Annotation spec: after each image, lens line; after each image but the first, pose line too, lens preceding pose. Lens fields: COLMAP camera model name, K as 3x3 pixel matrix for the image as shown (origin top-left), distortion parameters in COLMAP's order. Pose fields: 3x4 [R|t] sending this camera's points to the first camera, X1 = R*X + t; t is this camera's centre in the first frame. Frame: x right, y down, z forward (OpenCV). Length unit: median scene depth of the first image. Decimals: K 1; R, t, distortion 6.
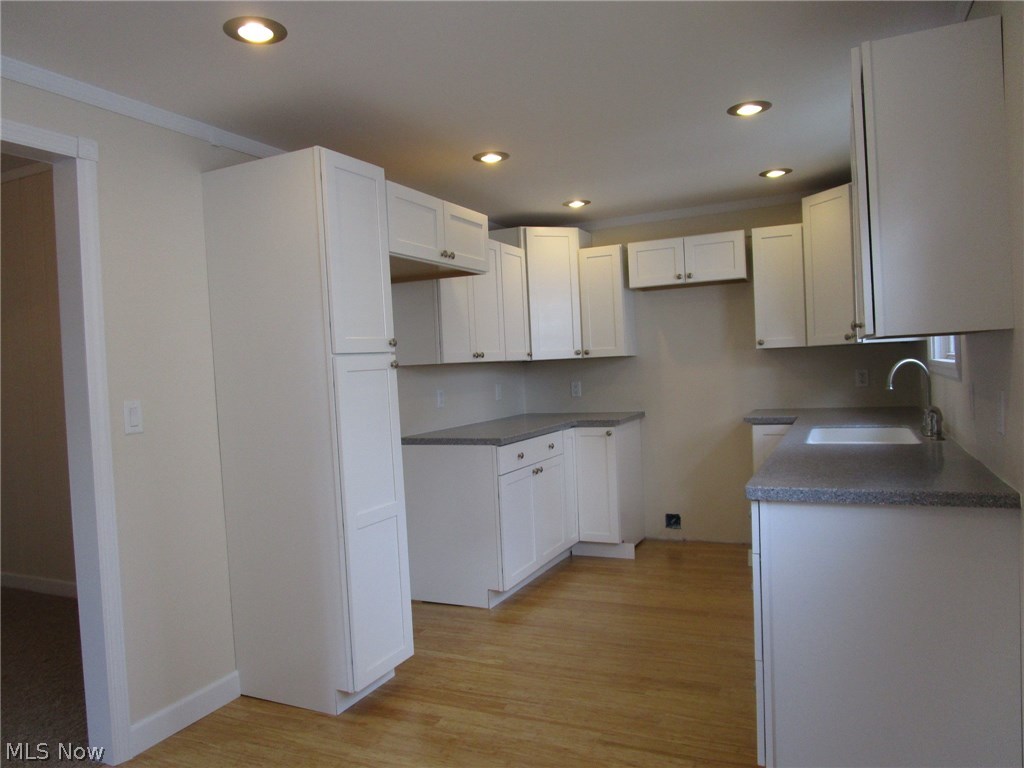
lens RADIAL K [[736.1, 0, 512.6], [0, 736.1, 383.9], [0, 0, 1]] dist [-0.017241, -0.000059]
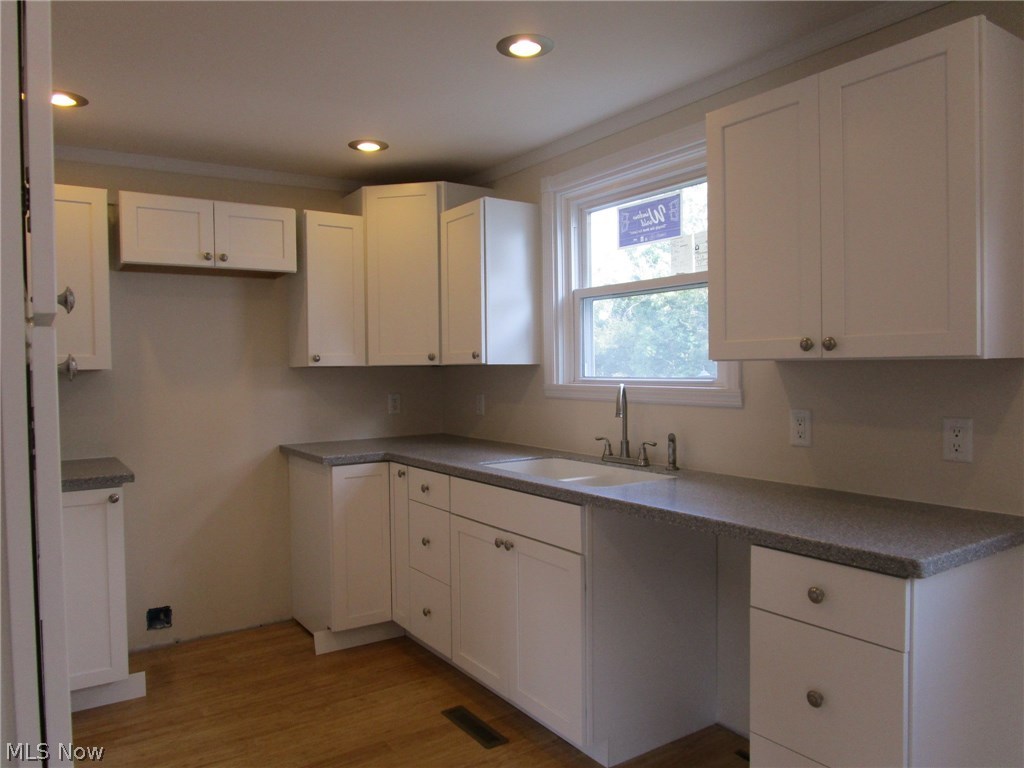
lens RADIAL K [[736.1, 0, 510.4], [0, 736.1, 385.5], [0, 0, 1]] dist [-0.017241, -0.000059]
pose [[0.522717, 0.016178, 0.852353, -0.208554], [0.010164, 0.999631, -0.025206, -0.006181], [-0.852446, 0.021839, 0.522359, 0.413253]]
